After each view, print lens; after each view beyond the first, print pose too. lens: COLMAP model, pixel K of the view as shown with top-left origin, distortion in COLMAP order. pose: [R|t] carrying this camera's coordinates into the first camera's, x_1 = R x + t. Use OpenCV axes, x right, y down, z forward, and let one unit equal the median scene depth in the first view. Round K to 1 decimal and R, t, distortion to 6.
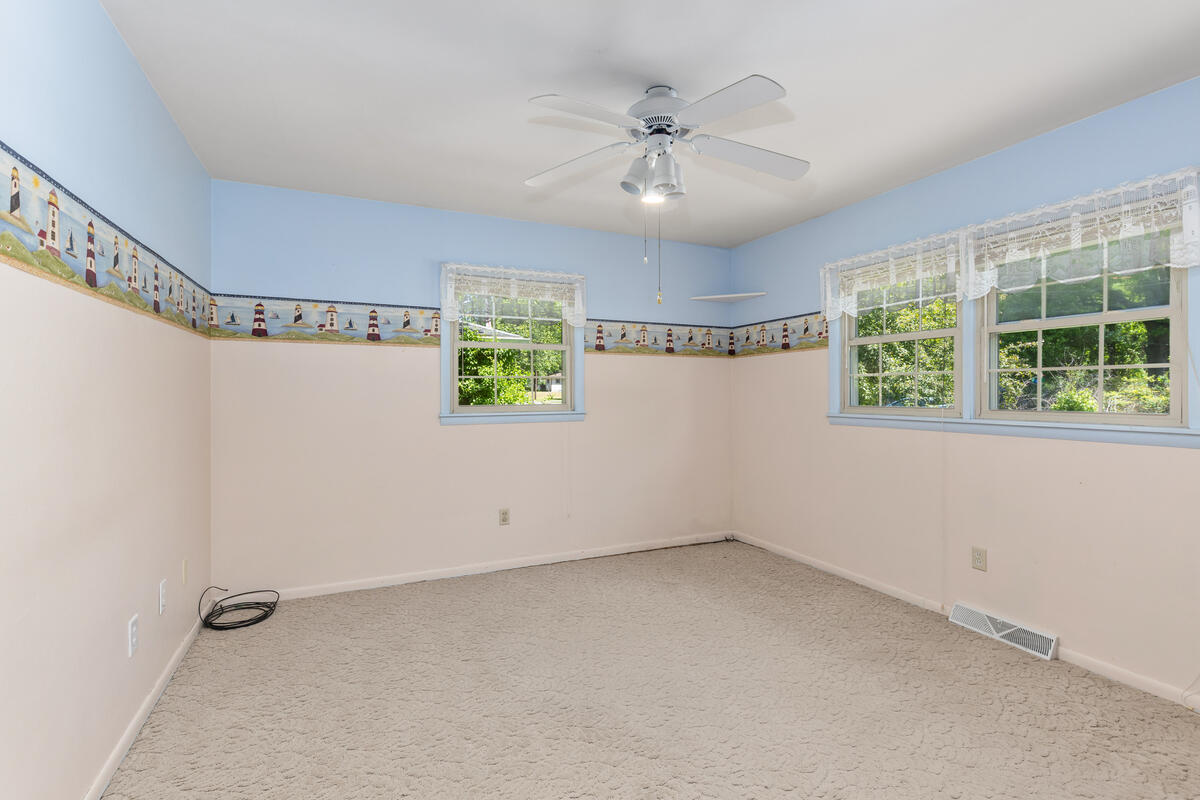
lens RADIAL K [[545.6, 0, 644.4], [0, 545.6, 394.0], [0, 0, 1]] dist [-0.000086, -0.001351]
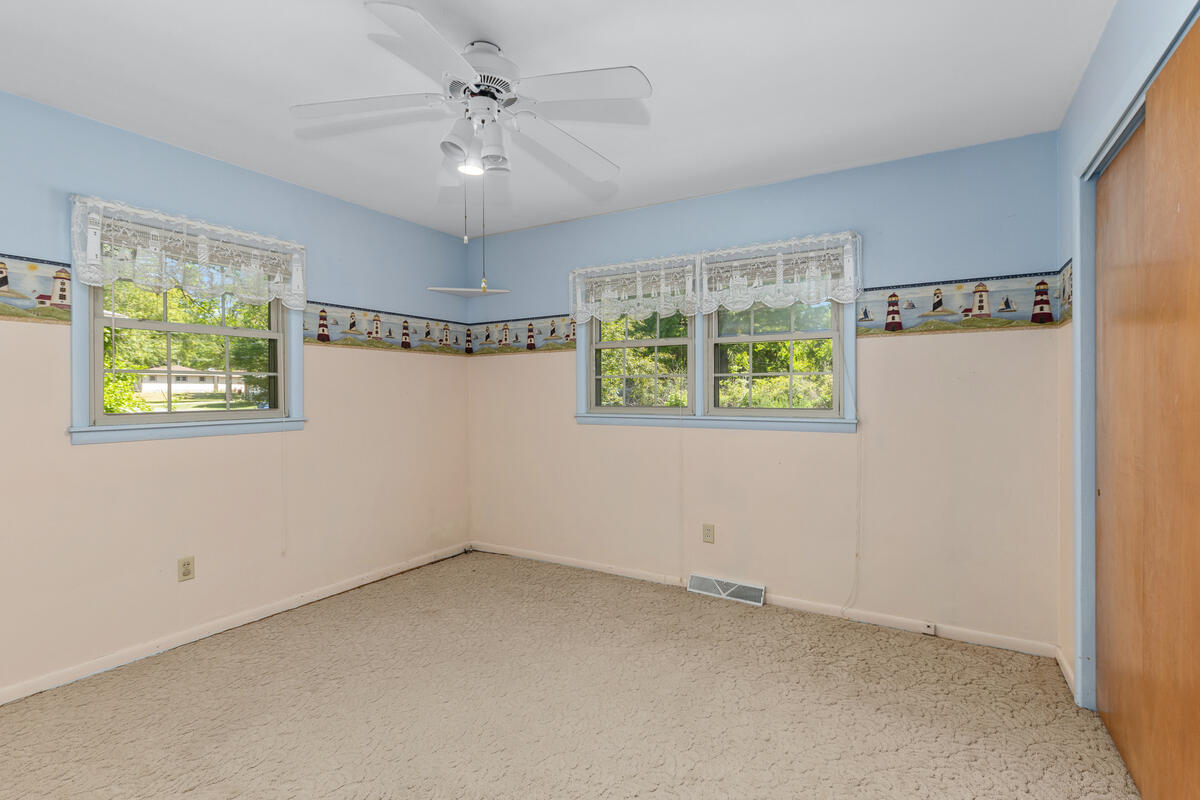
lens RADIAL K [[545.6, 0, 601.9], [0, 545.6, 394.7], [0, 0, 1]] dist [-0.000086, -0.001351]
pose [[0.839147, -0.003058, 0.543896, -0.198679], [0.003060, 0.999995, 0.000901, -0.001077], [-0.543896, 0.000909, 0.839152, 0.115554]]
